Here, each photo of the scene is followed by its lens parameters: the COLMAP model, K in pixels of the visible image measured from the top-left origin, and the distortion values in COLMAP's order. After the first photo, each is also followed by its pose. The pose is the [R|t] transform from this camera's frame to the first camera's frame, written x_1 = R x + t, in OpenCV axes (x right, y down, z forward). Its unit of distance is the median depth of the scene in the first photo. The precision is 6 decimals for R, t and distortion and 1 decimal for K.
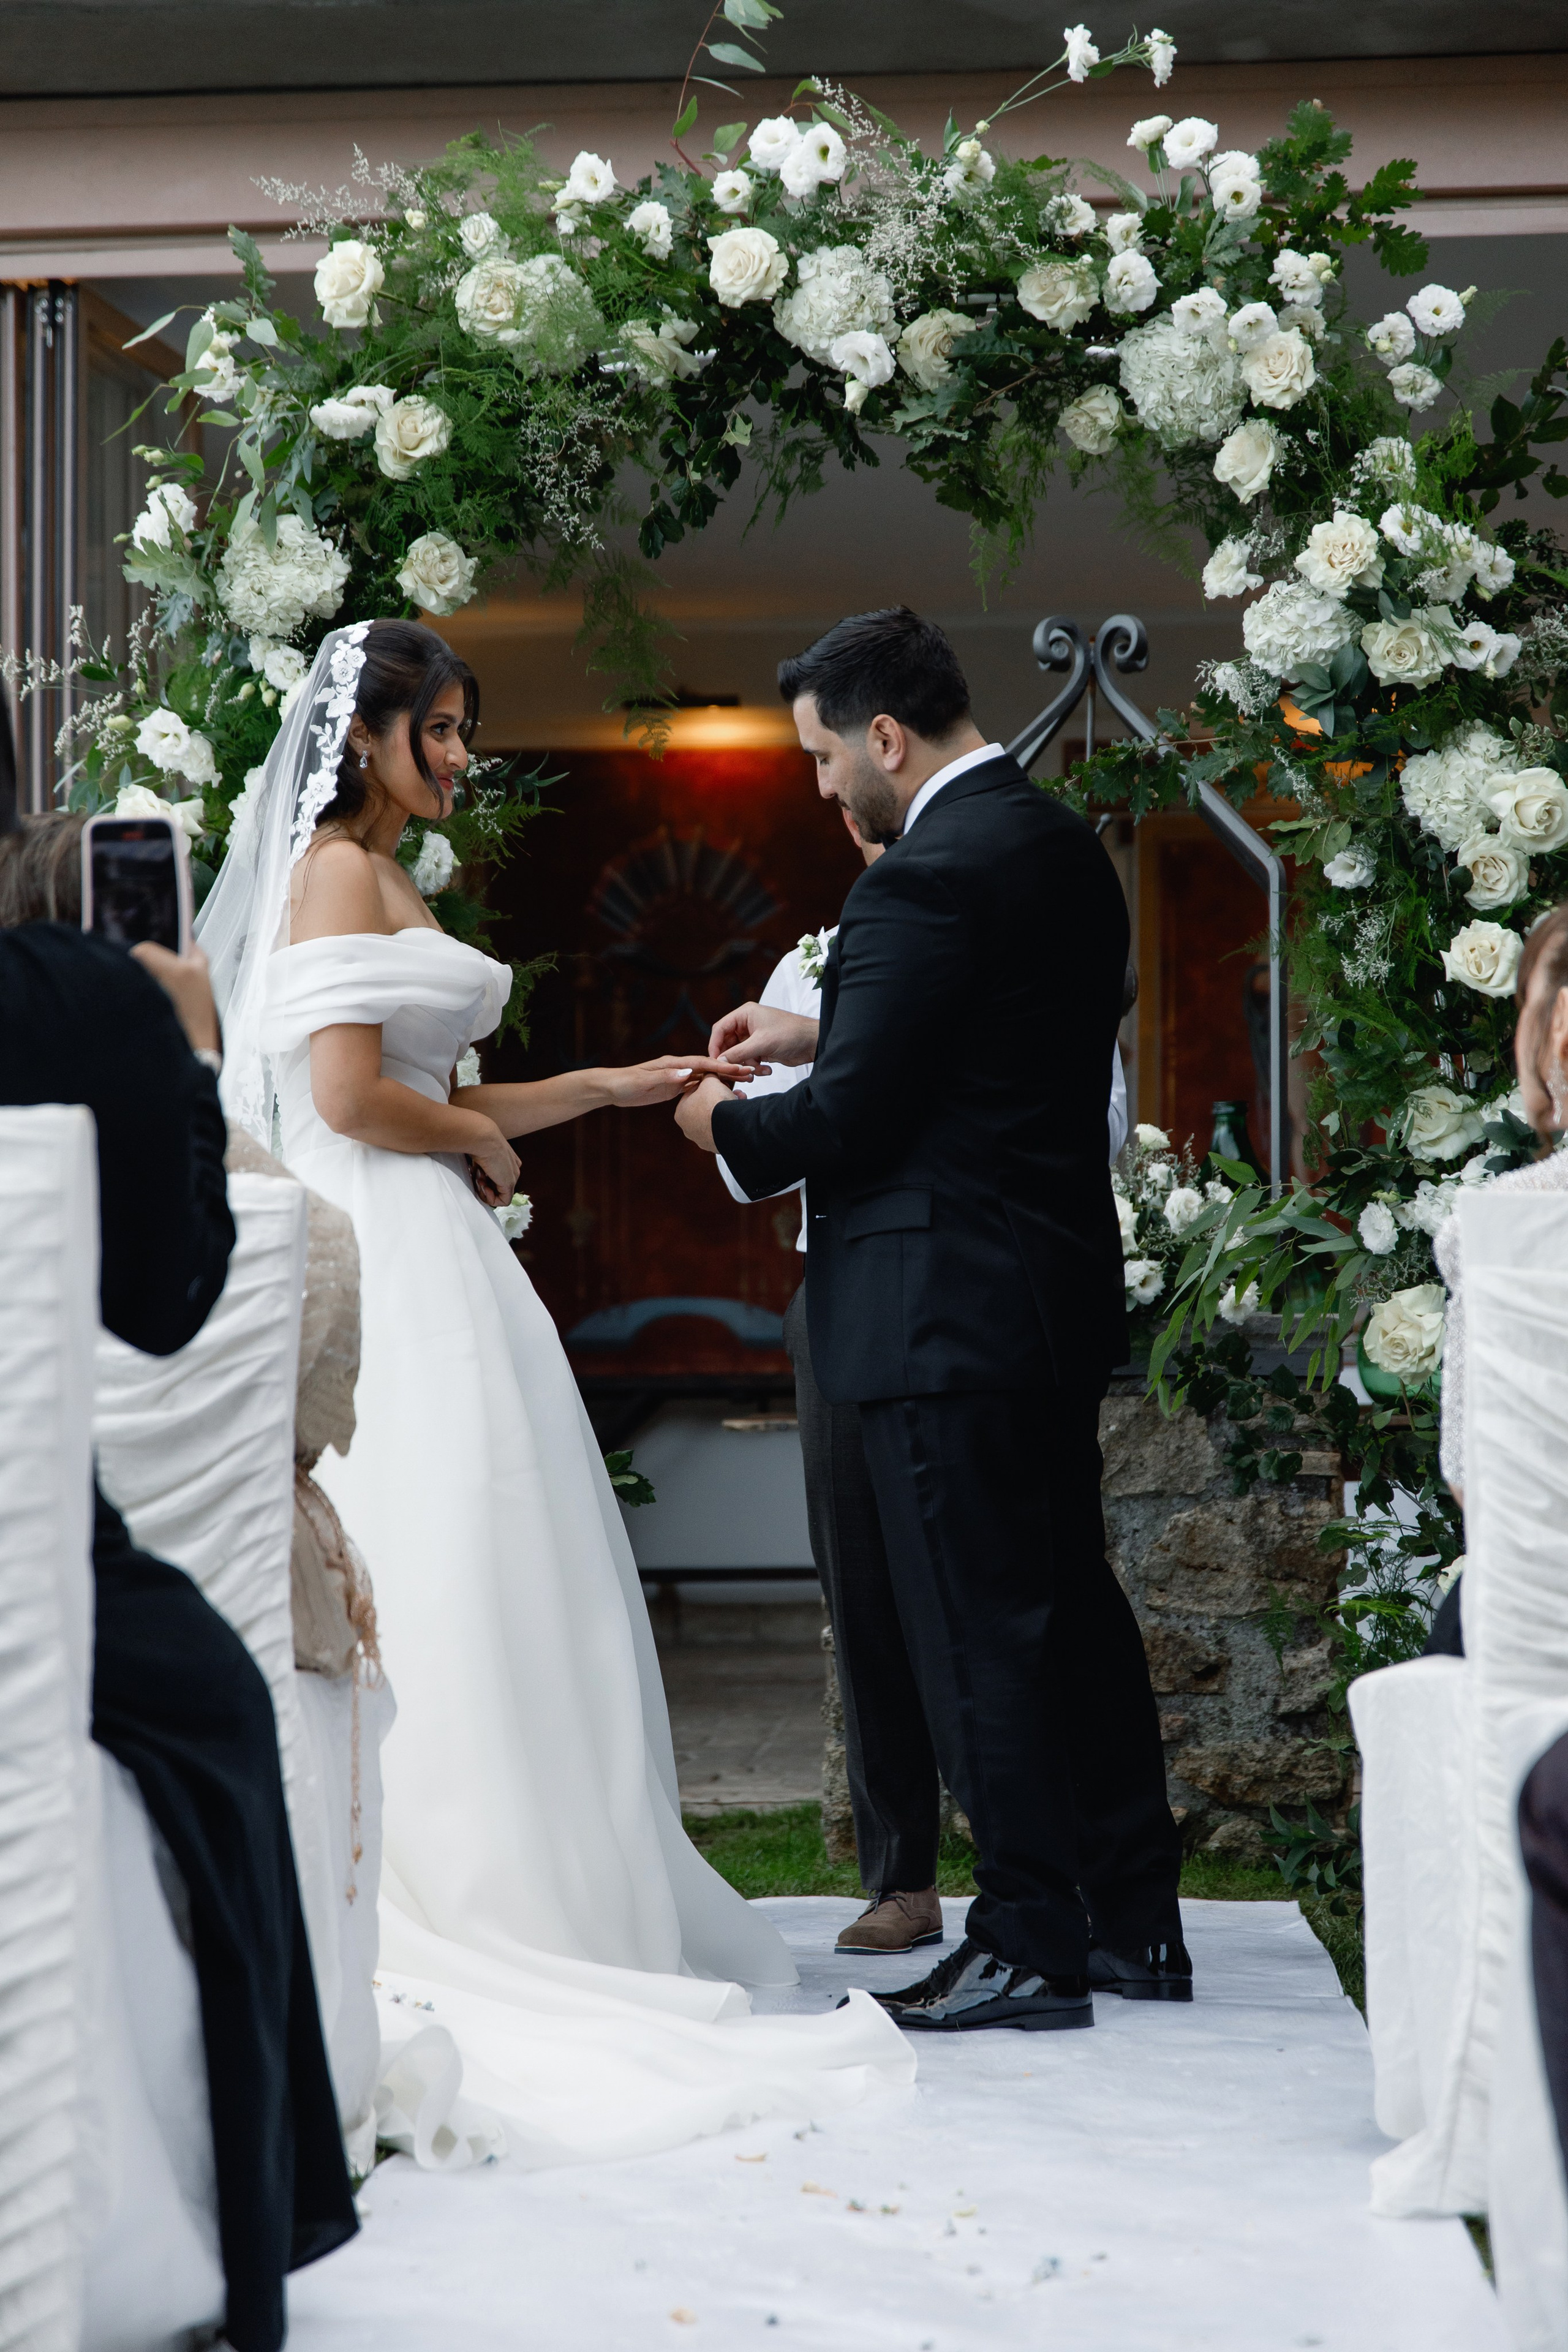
lens RADIAL K [[4701.3, 0, 784.0], [0, 4701.3, 1176.0], [0, 0, 1]] dist [-0.005372, 0.146160]
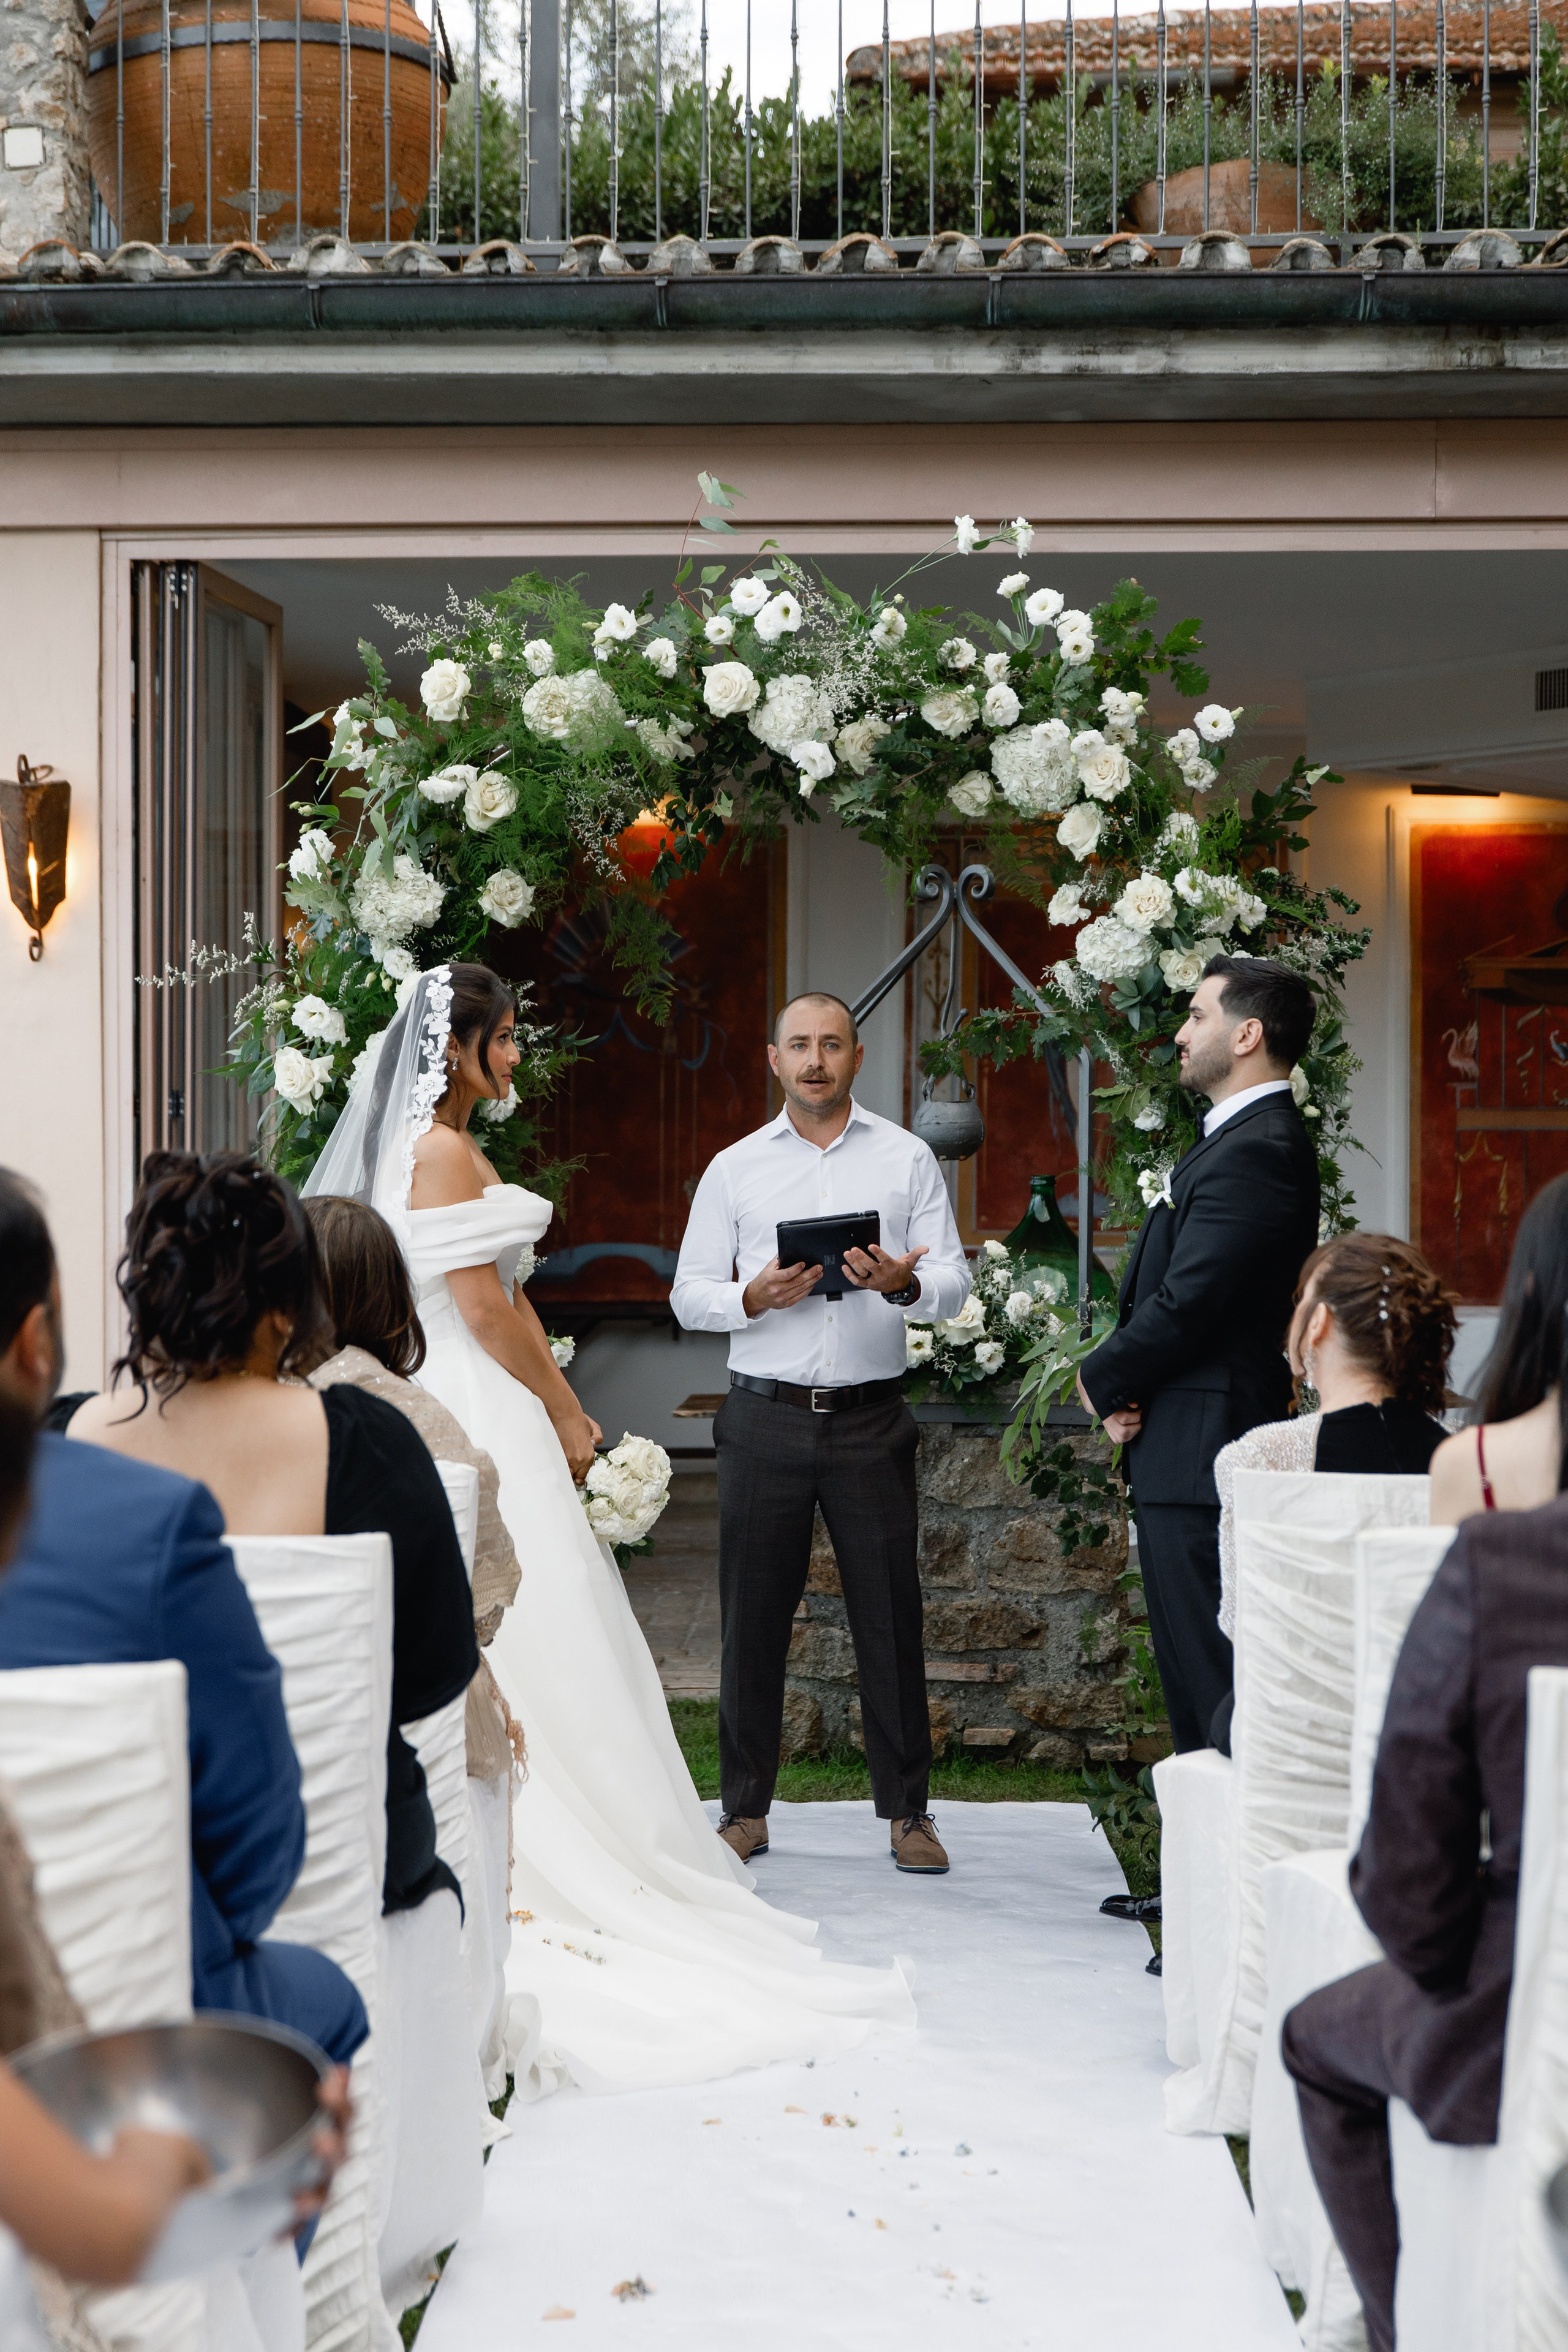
lens RADIAL K [[3880.6, 0, 784.0], [0, 3880.6, 1176.0], [0, 0, 1]] dist [-0.016374, -0.002686]
pose [[0.999025, 0.007472, 0.043517, -0.041223], [-0.010303, 0.997818, 0.065215, -0.122848], [-0.042935, -0.065600, 0.996922, -0.171836]]
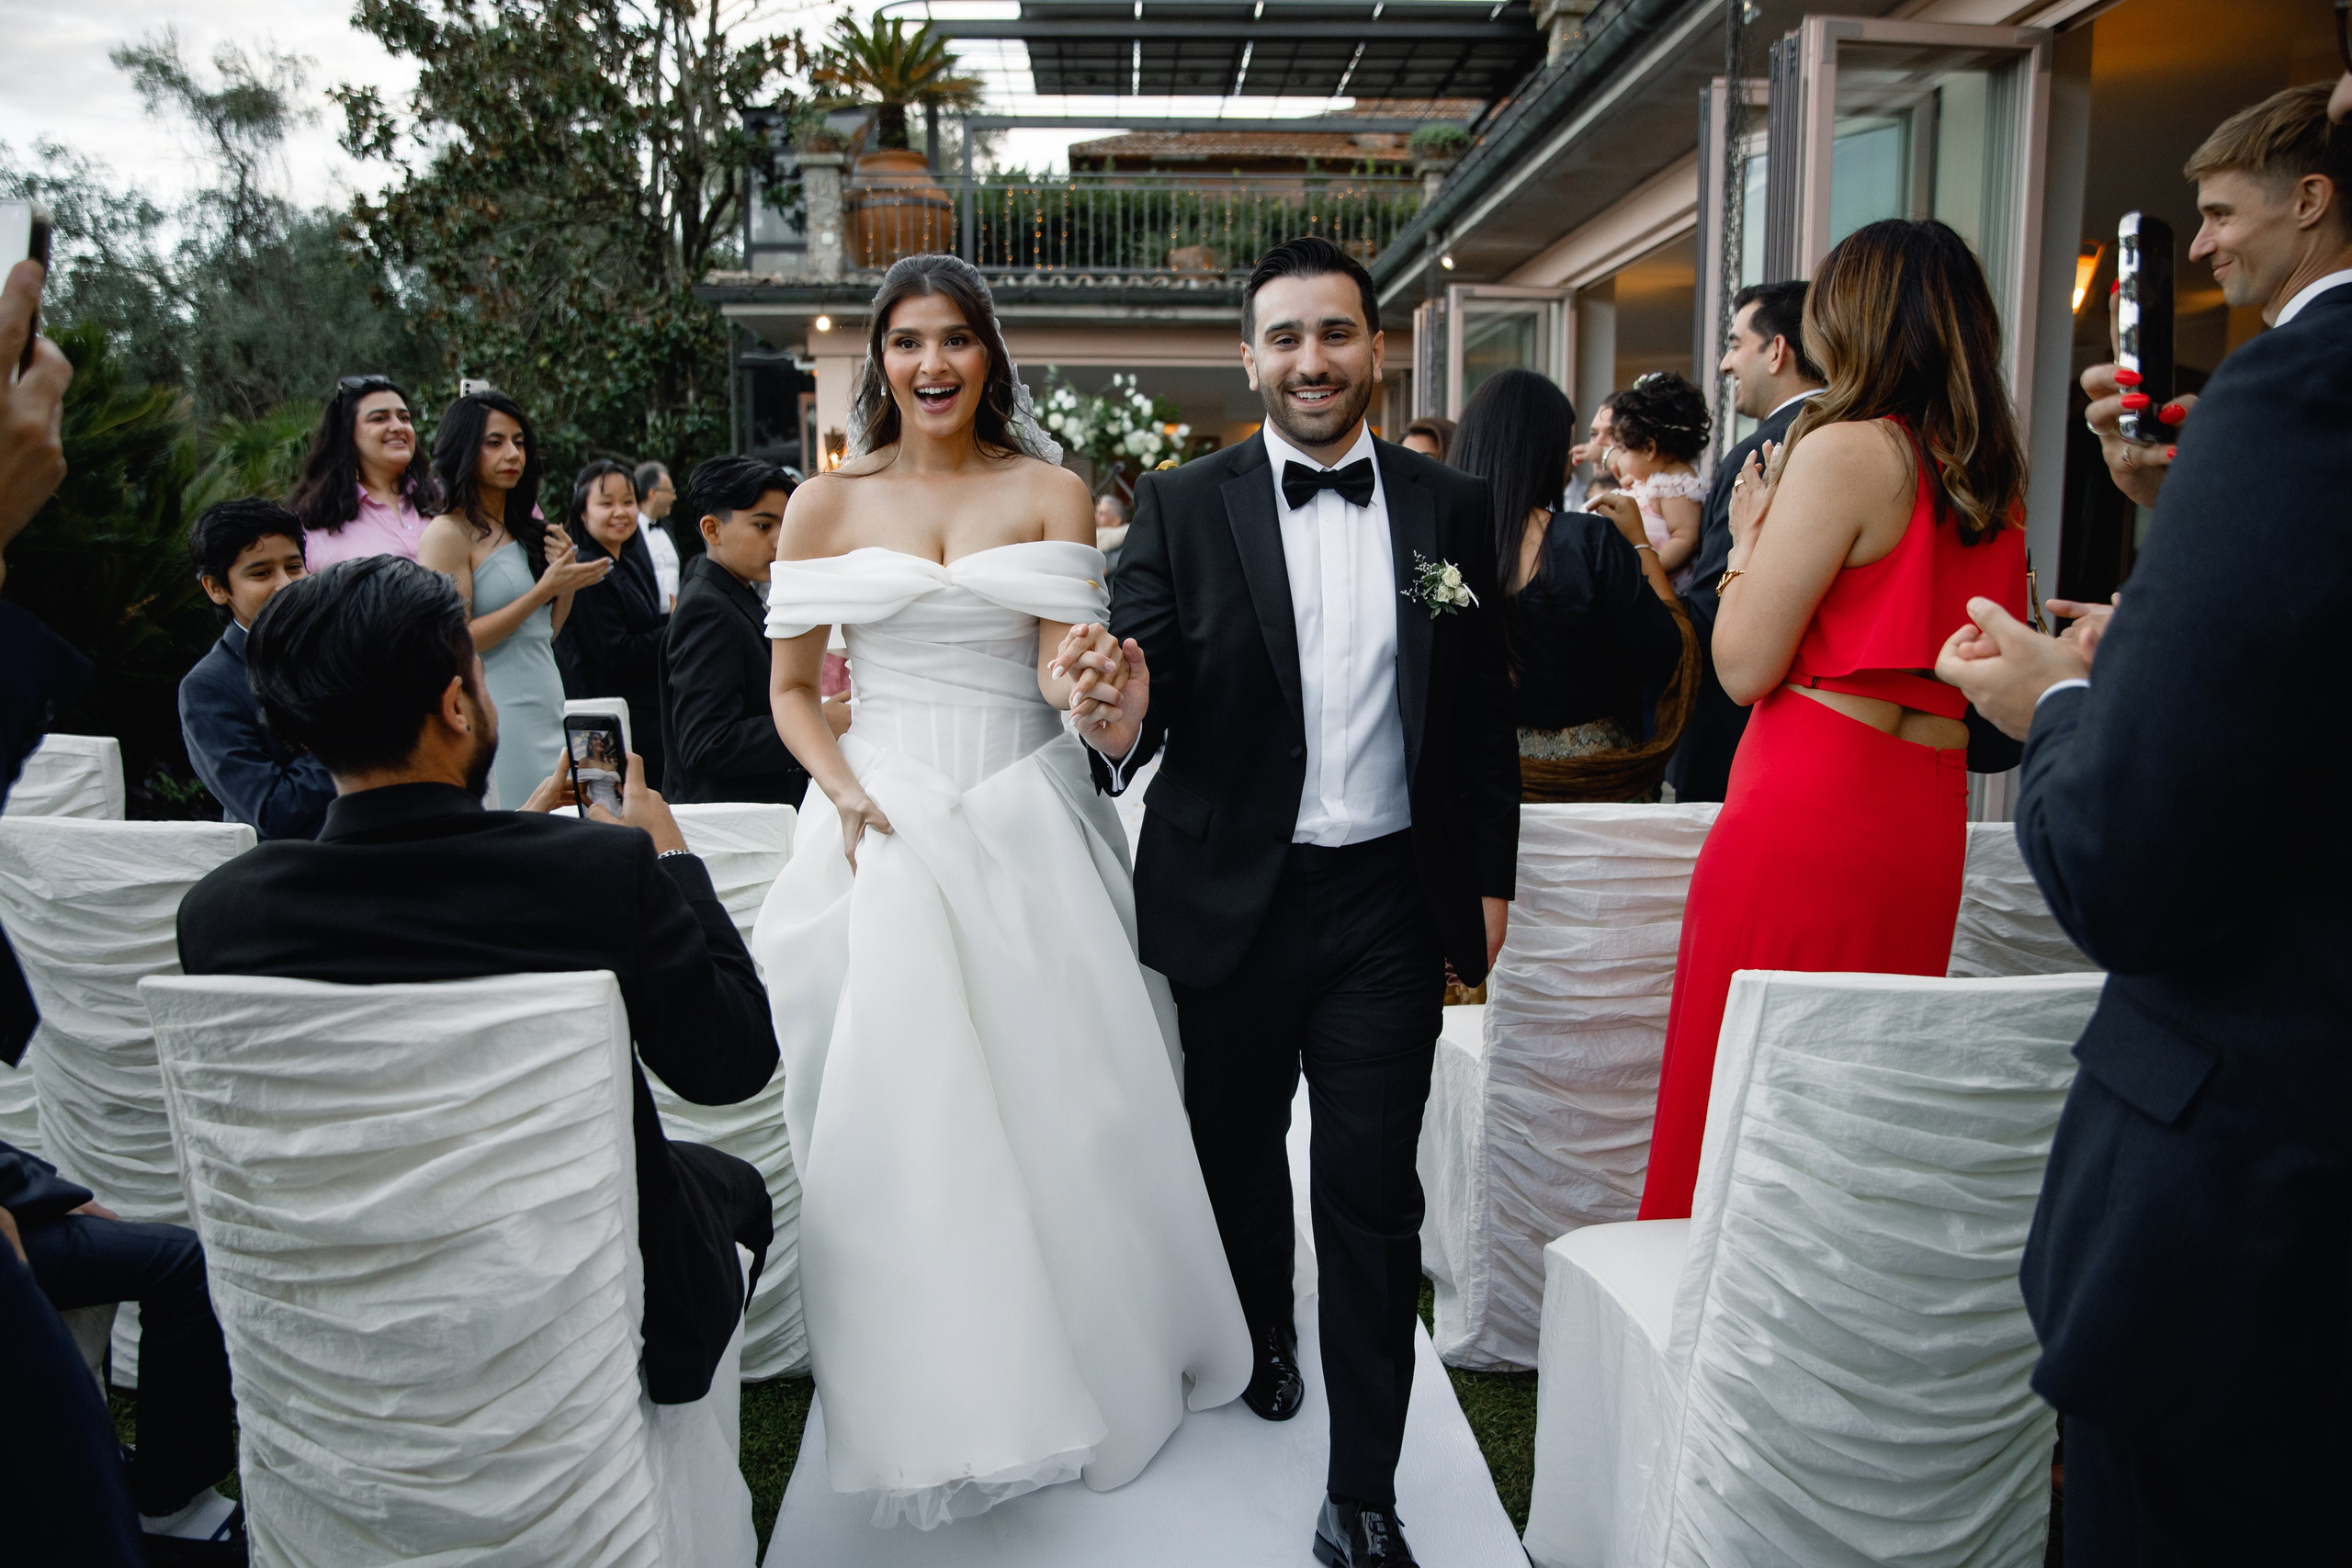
lens RADIAL K [[1672.0, 0, 1176.0], [0, 1672.0, 784.0], [0, 0, 1]] dist [0.004733, -0.004051]
pose [[0.991538, -0.011777, 0.129279, -0.123379], [-0.013143, 0.981653, 0.190225, -0.150932], [-0.129147, -0.190314, 0.973191, -0.950916]]
